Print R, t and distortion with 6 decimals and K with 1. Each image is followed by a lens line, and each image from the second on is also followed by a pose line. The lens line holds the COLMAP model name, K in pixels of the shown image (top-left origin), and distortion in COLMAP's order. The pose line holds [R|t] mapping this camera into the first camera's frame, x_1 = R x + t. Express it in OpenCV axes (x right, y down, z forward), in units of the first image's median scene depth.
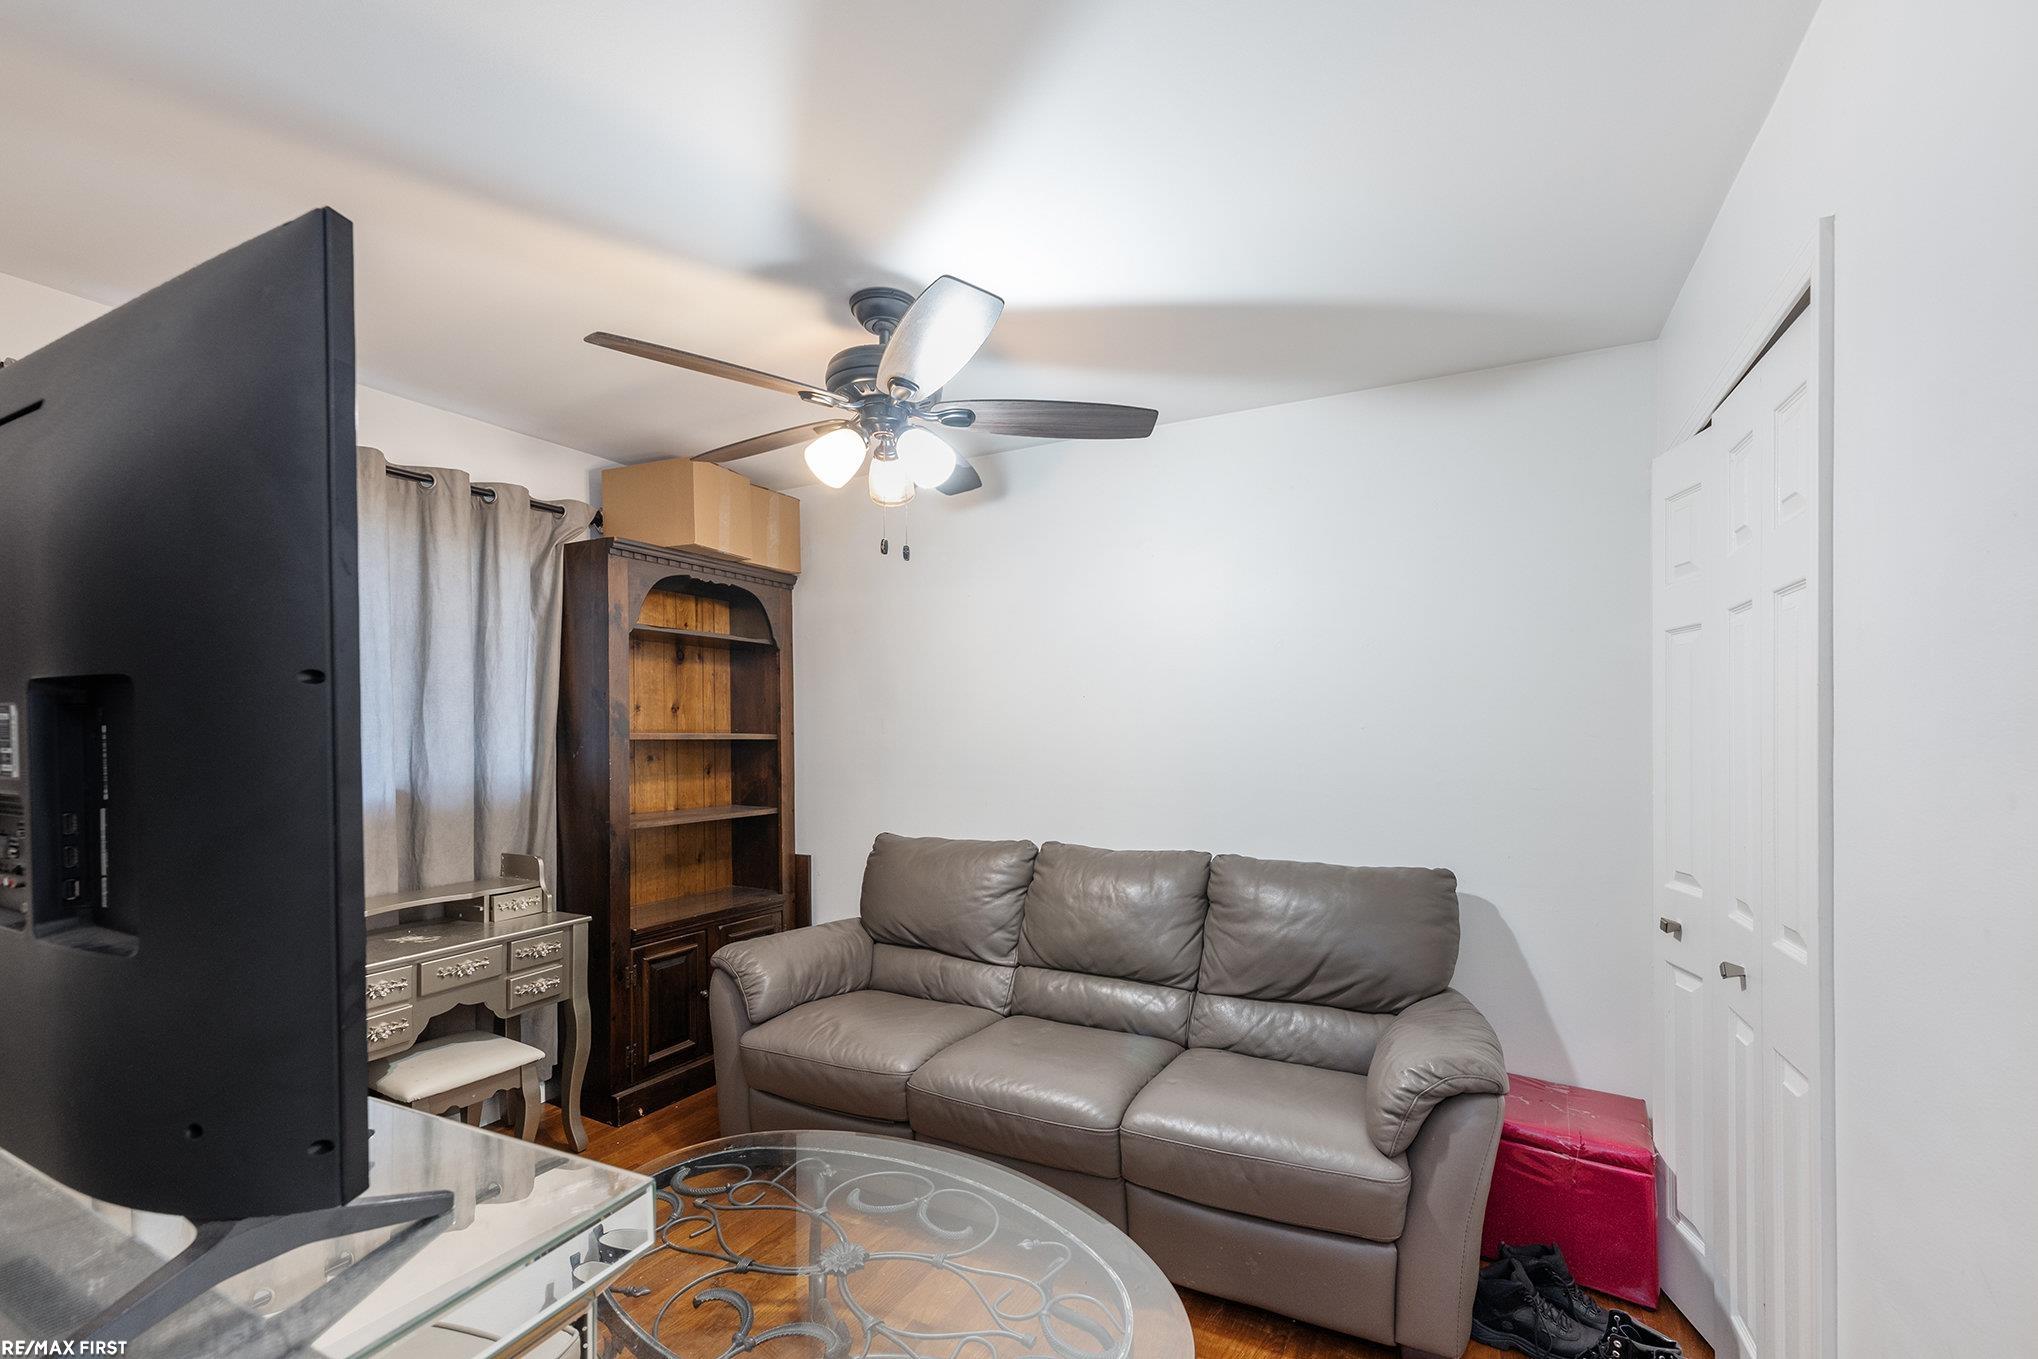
lens RADIAL K [[861.3, 0, 1004.4], [0, 861.3, 733.7], [0, 0, 1]] dist [0.001733, 0.000224]
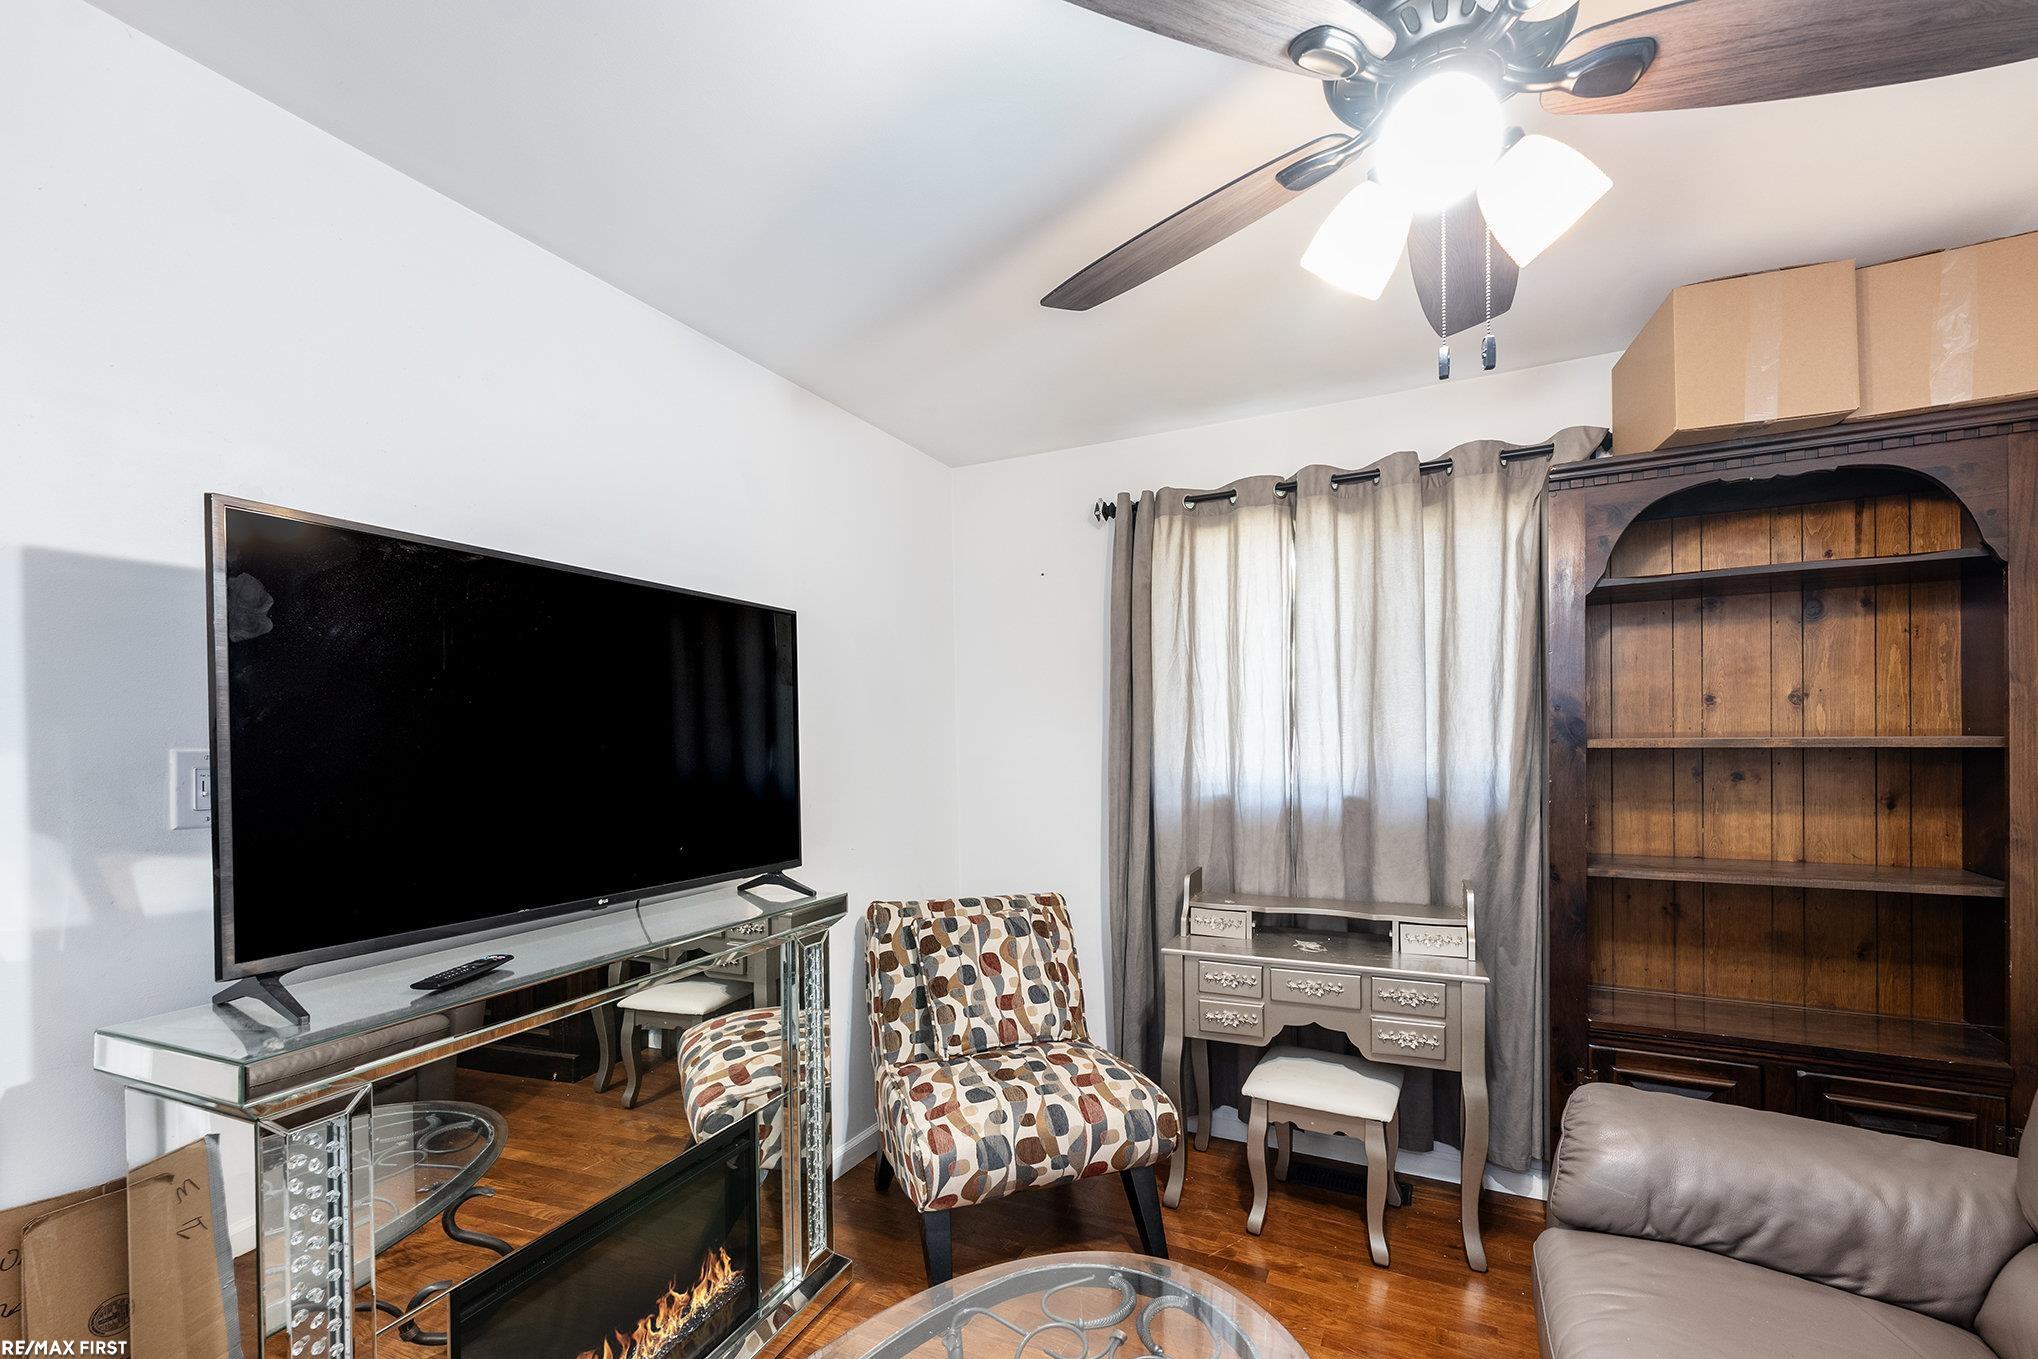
lens RADIAL K [[861.3, 0, 1043.6], [0, 861.3, 759.8], [0, 0, 1]] dist [0.001733, 0.000224]
pose [[0.048214, 0.012465, -0.998759, 0.238938], [0.006068, 0.999900, 0.012772, 0.005266], [0.998819, -0.006676, 0.048134, 0.510779]]
